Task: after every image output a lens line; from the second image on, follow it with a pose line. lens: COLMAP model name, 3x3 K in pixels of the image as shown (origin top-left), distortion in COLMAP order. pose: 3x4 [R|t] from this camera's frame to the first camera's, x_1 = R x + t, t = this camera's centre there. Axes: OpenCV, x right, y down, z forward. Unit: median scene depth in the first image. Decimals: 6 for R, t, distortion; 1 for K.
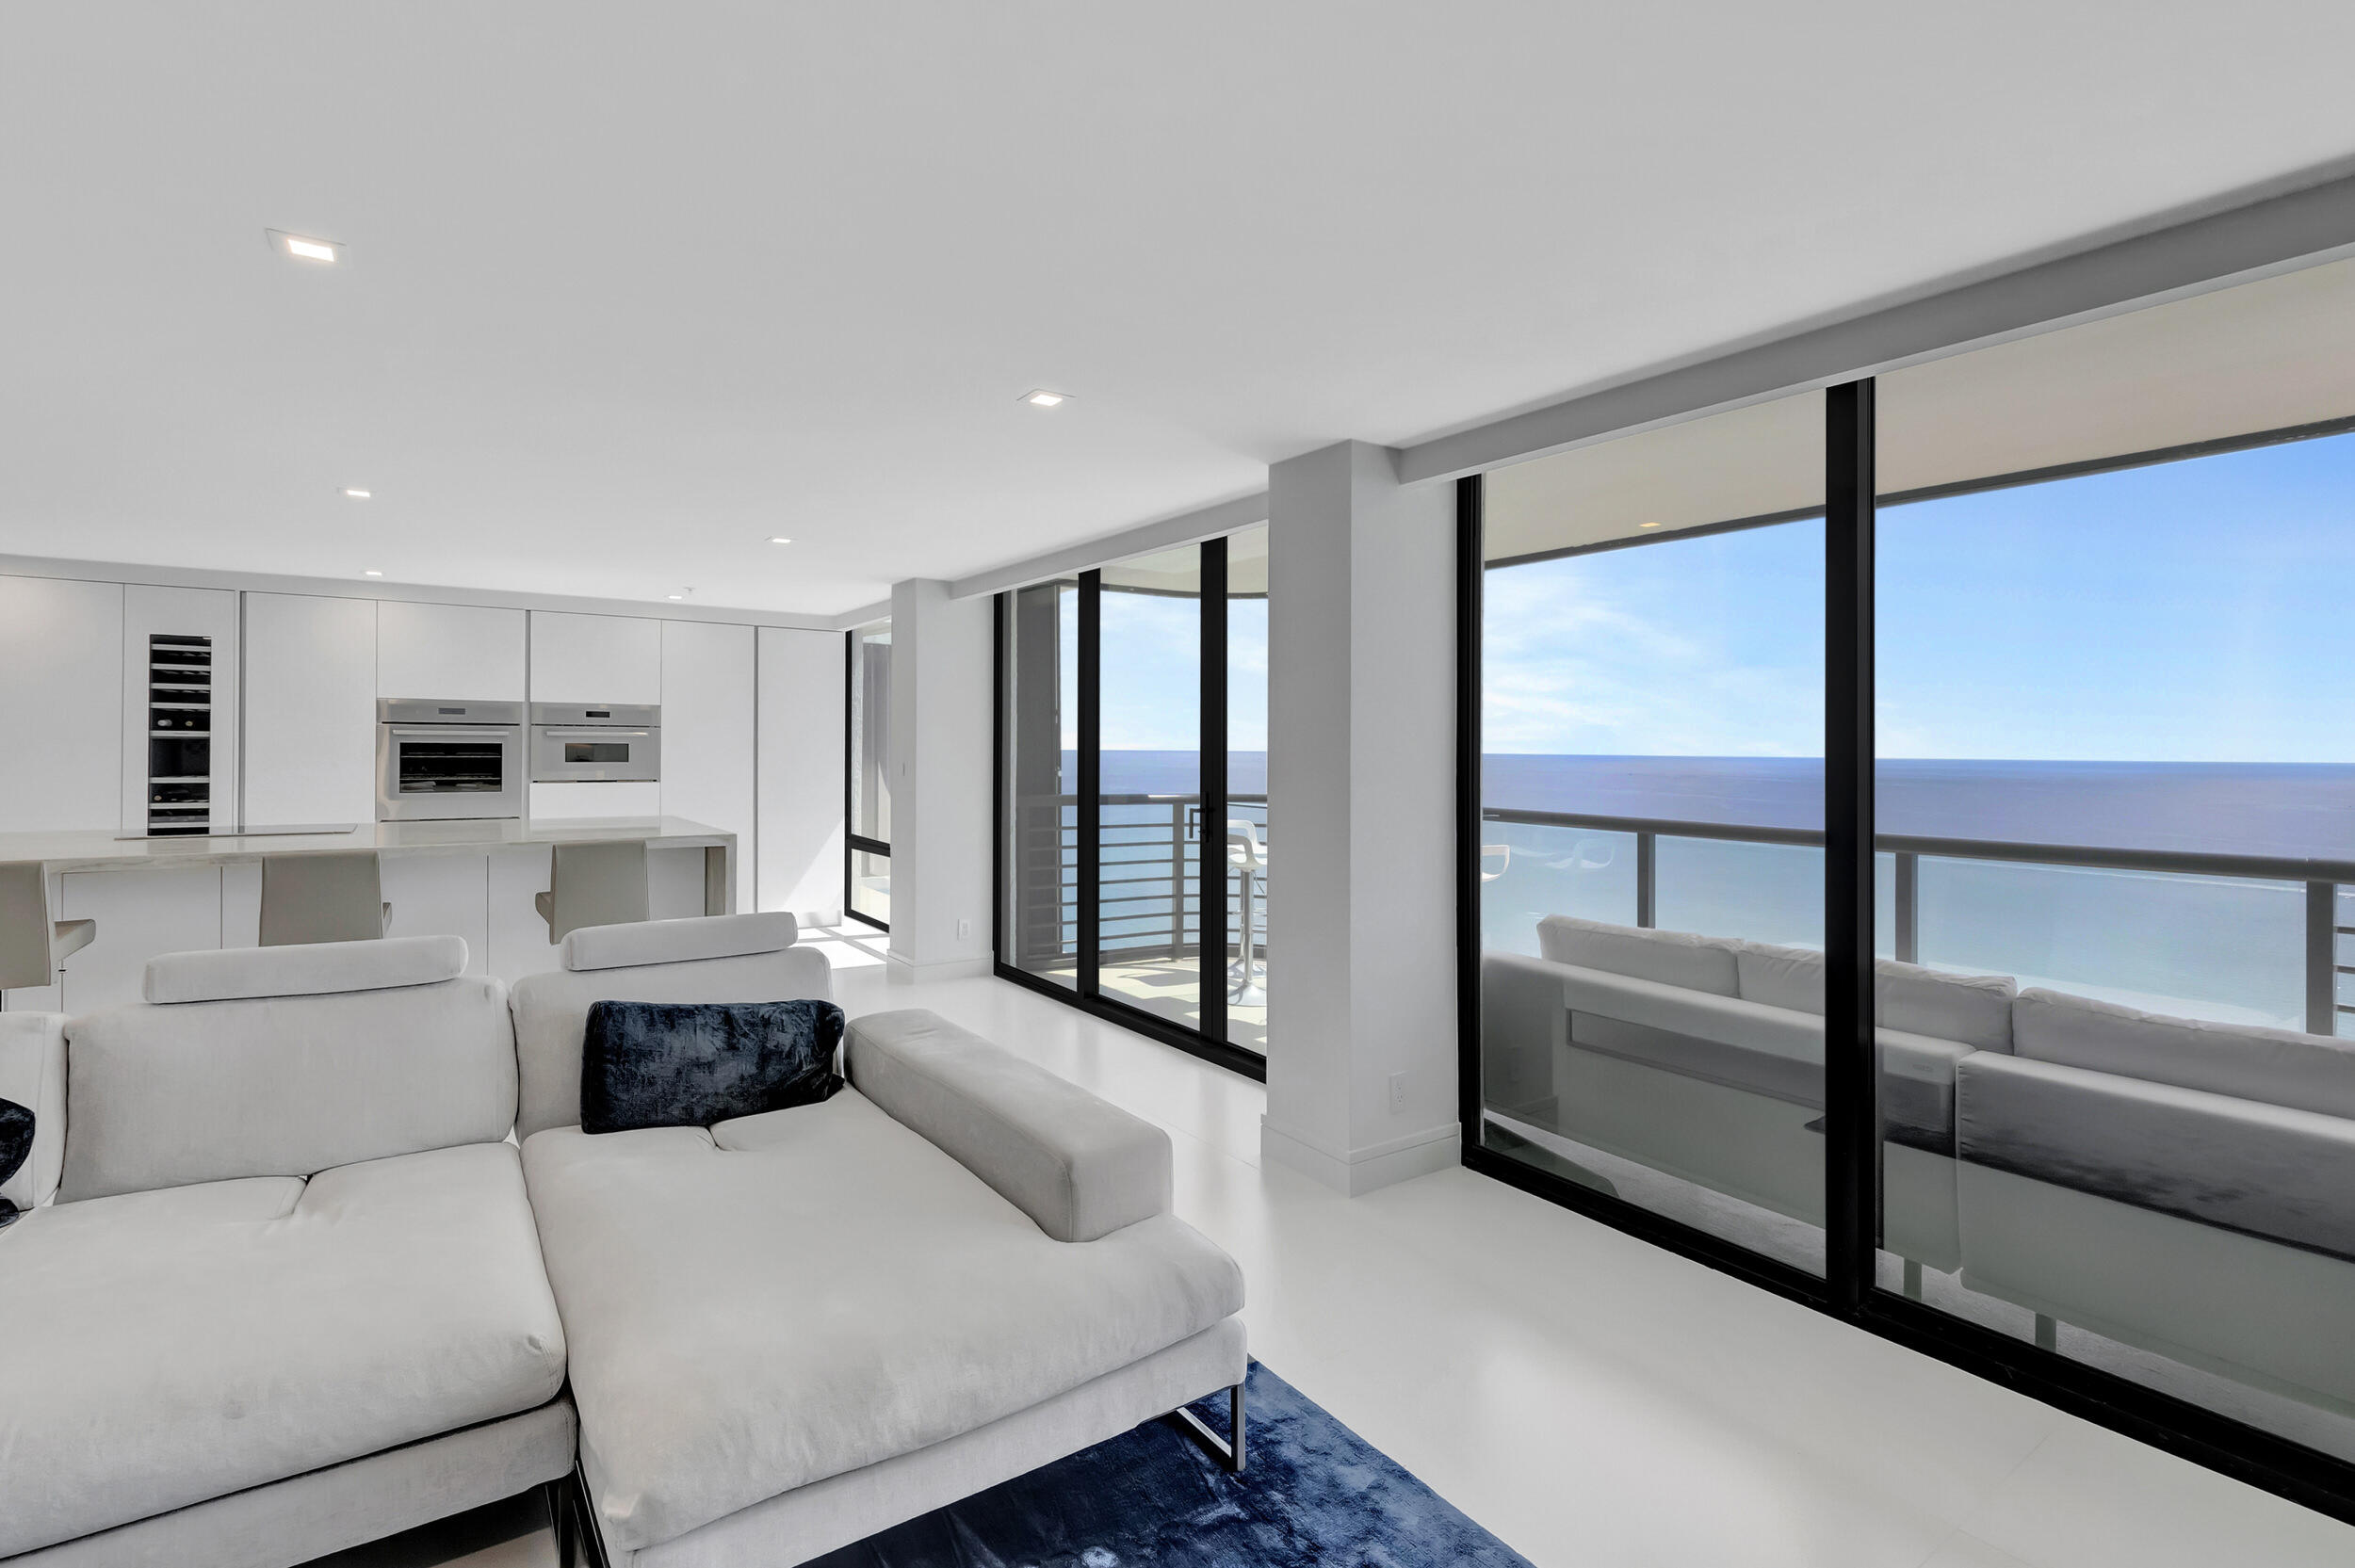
lens RADIAL K [[1086.1, 0, 1169.8], [0, 1086.1, 750.2], [0, 0, 1]] dist [-0.010162, 0.000208]
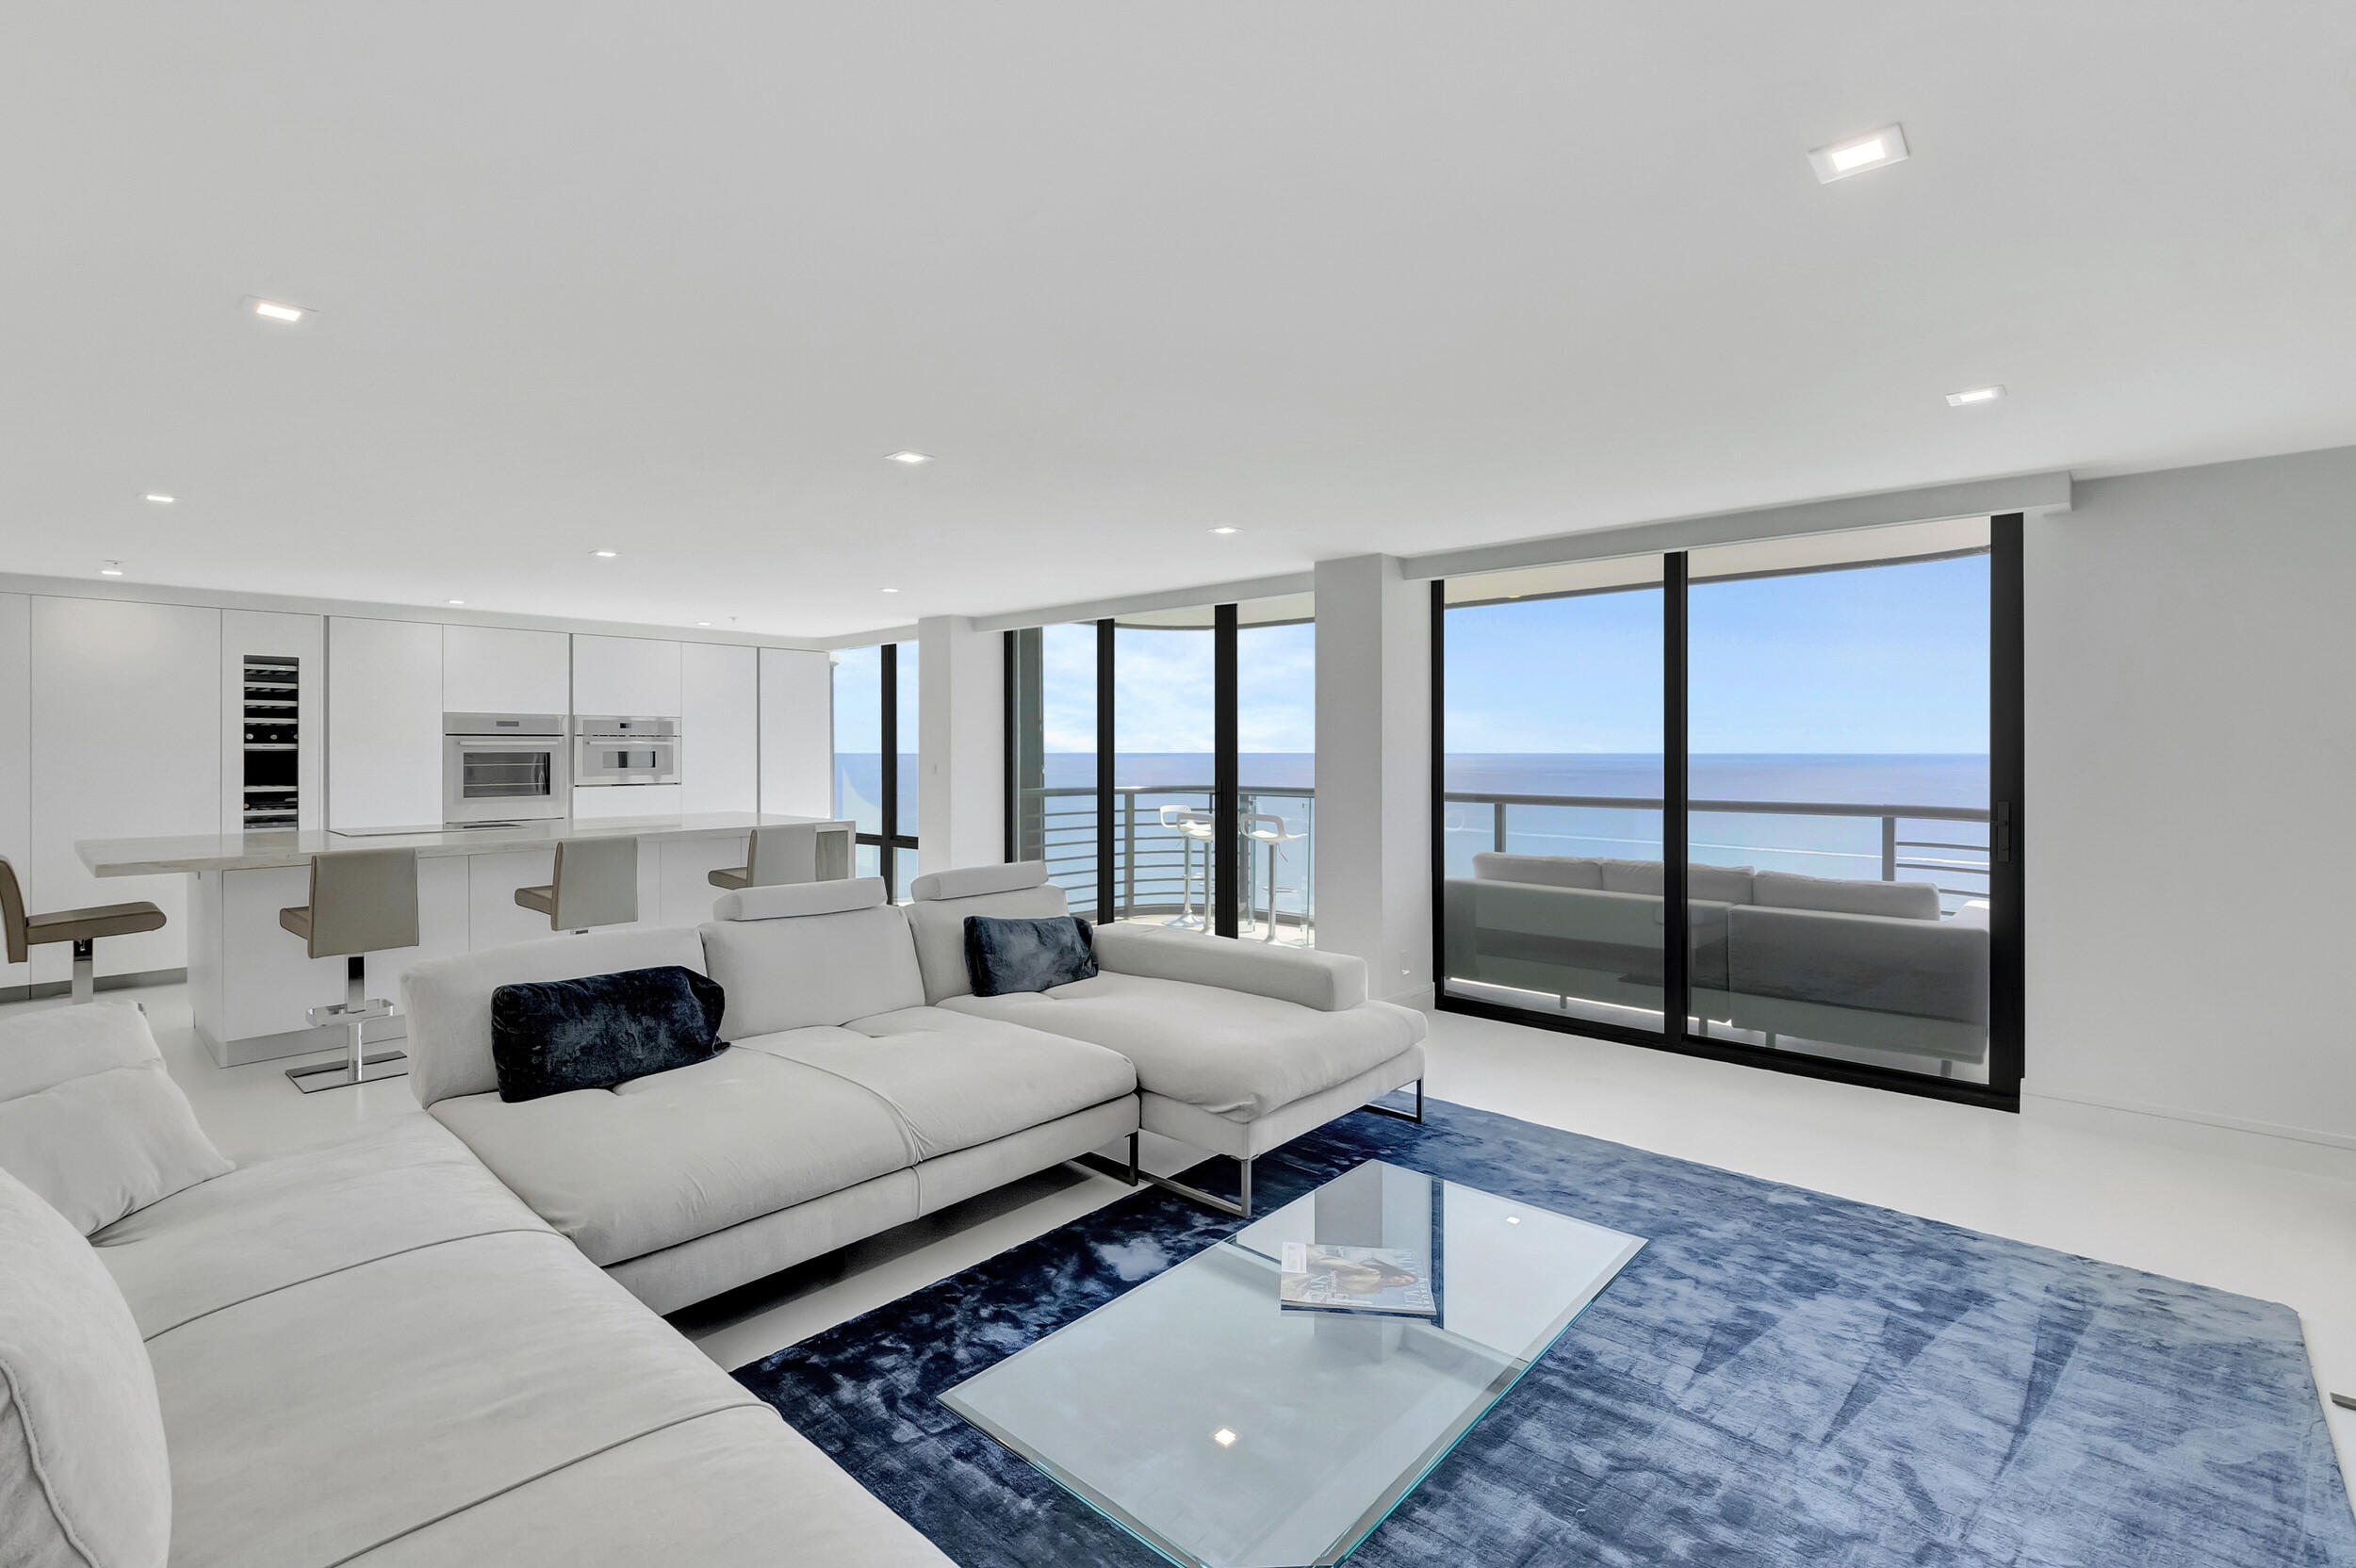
lens RADIAL K [[1075.1, 0, 1169.0], [0, 1075.1, 748.4], [0, 0, 1]] dist [-0.004383, -0.000231]
pose [[0.974190, -0.010848, 0.225468, -0.273731], [0.011470, 0.999933, -0.001451, -0.001138], [-0.225438, 0.004000, 0.974249, -0.258898]]
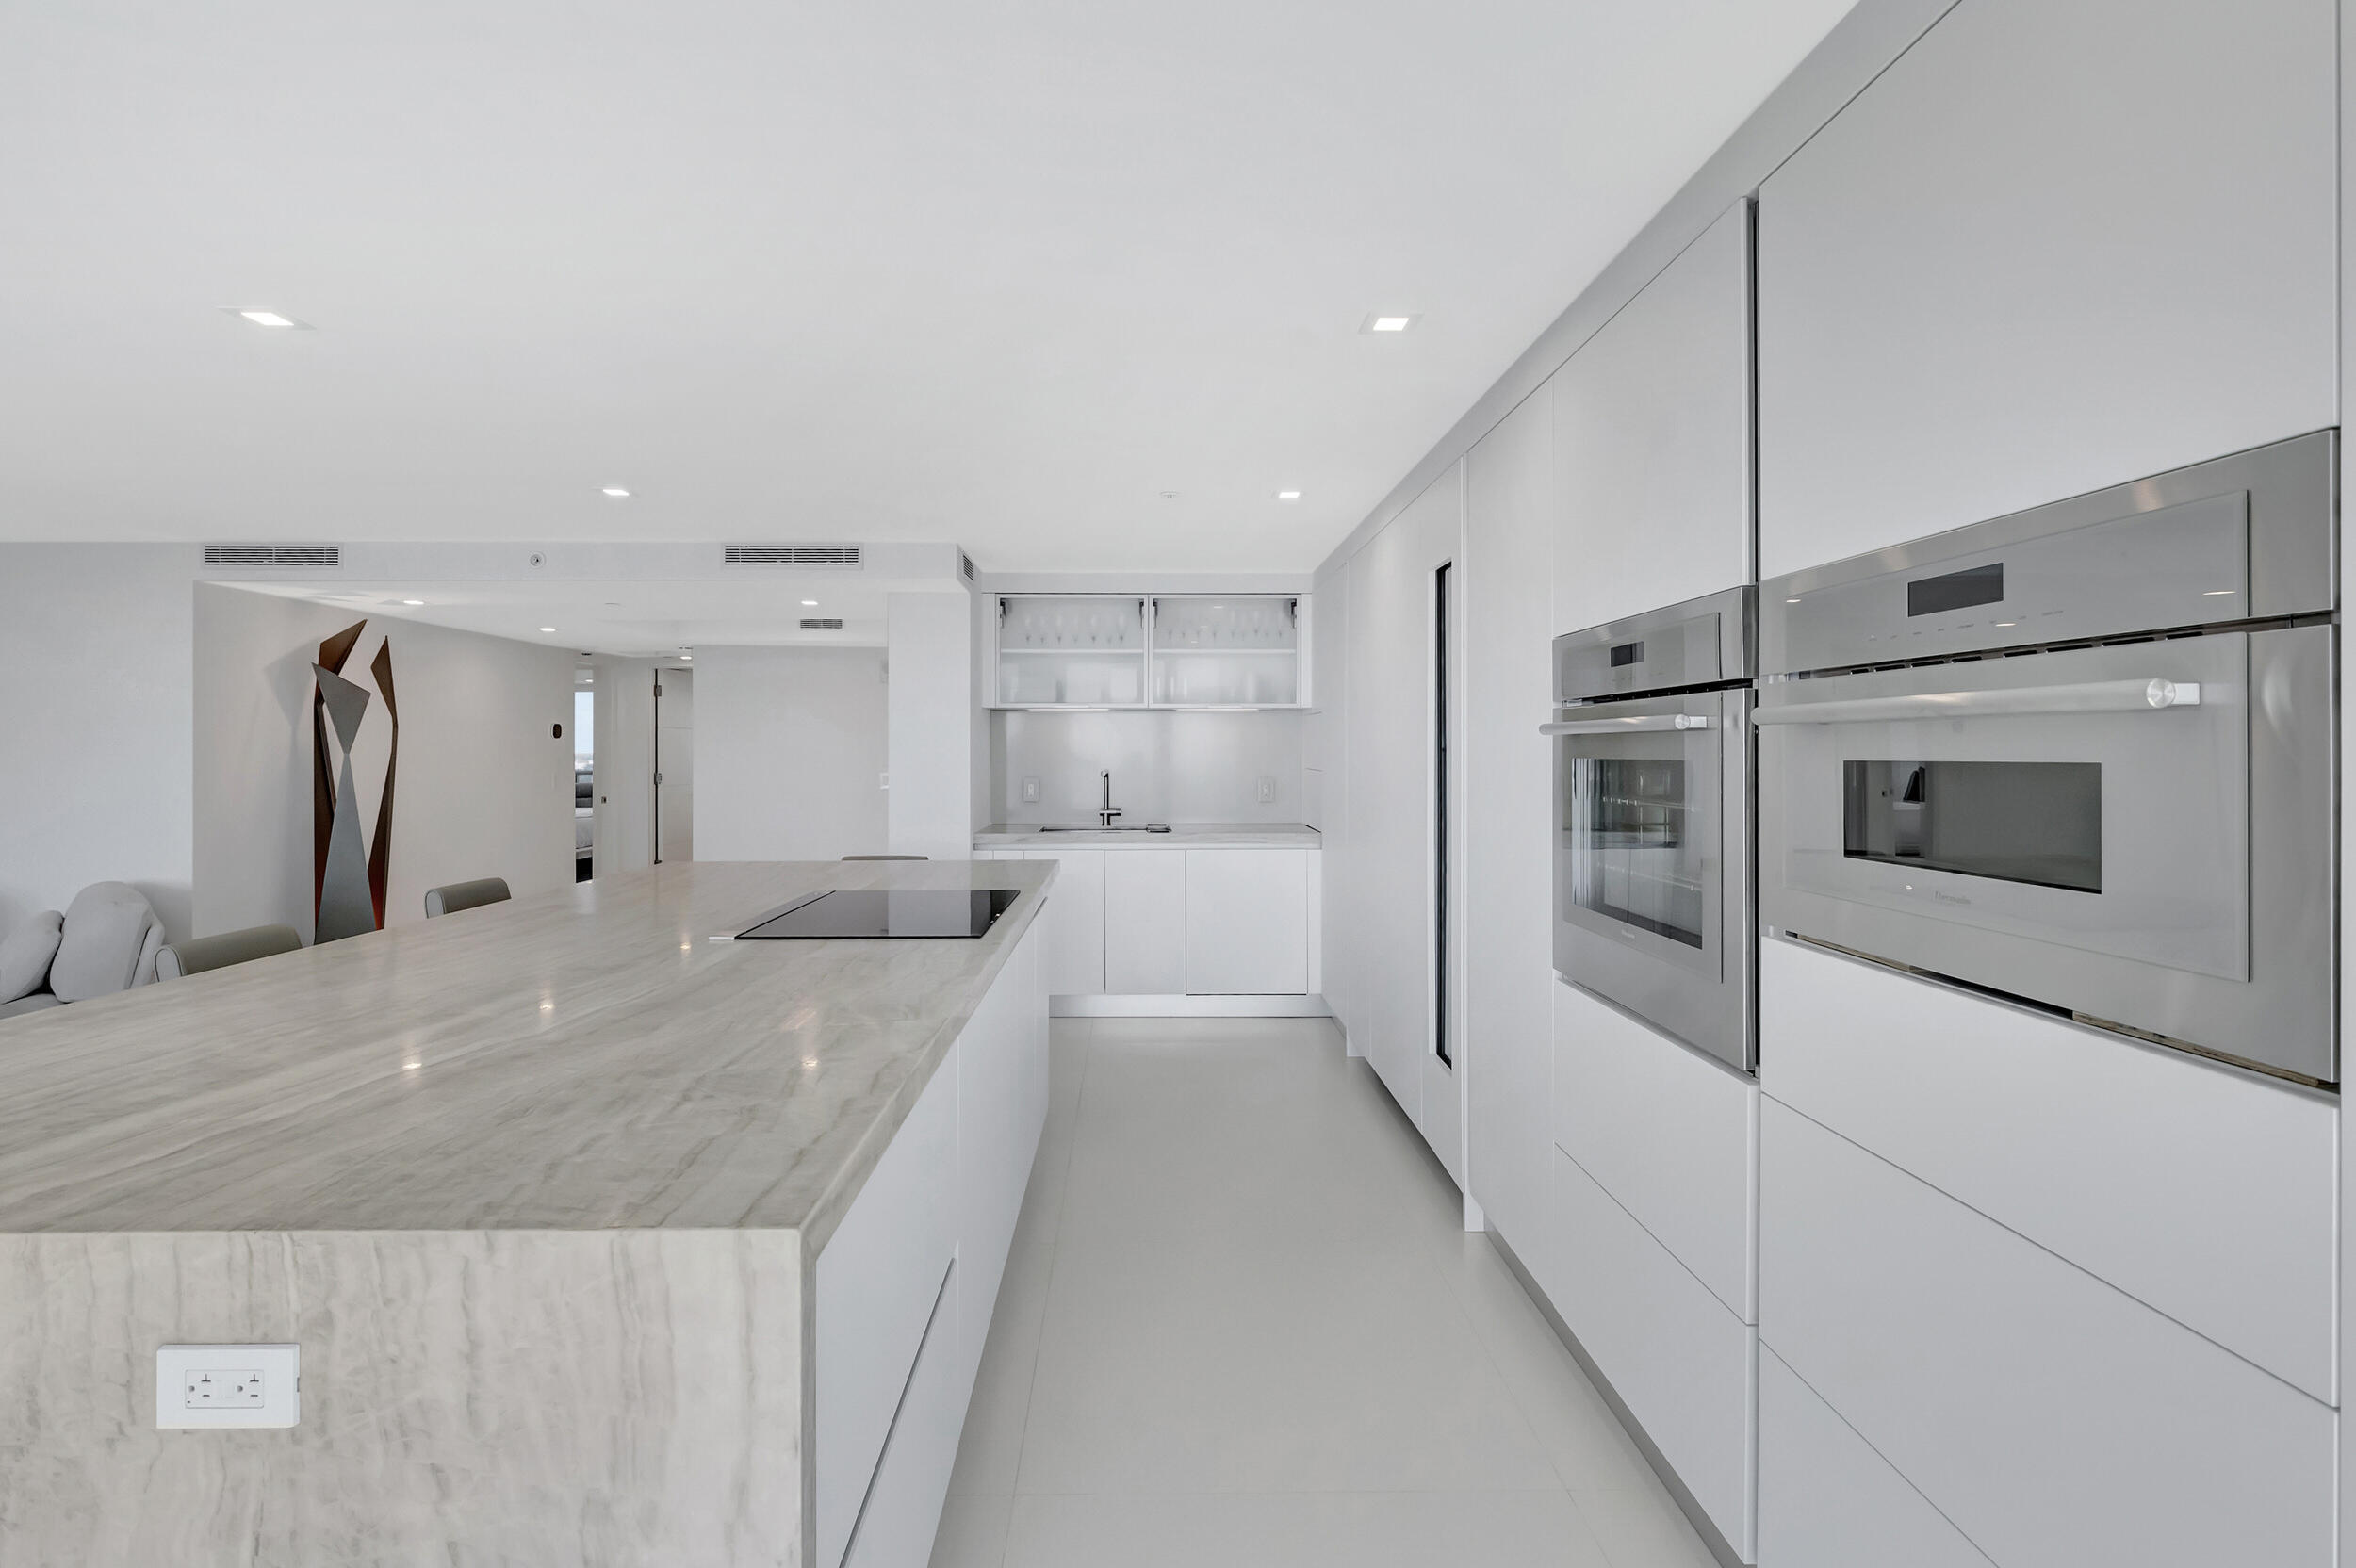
lens RADIAL K [[1075.1, 0, 1169.0], [0, 1075.1, 748.4], [0, 0, 1]] dist [-0.004383, -0.000231]
pose [[-0.552269, -0.011269, -0.833590, -0.379066], [-0.009667, 0.999928, -0.007113, -0.006934], [0.833610, 0.004130, -0.552338, 1.168015]]
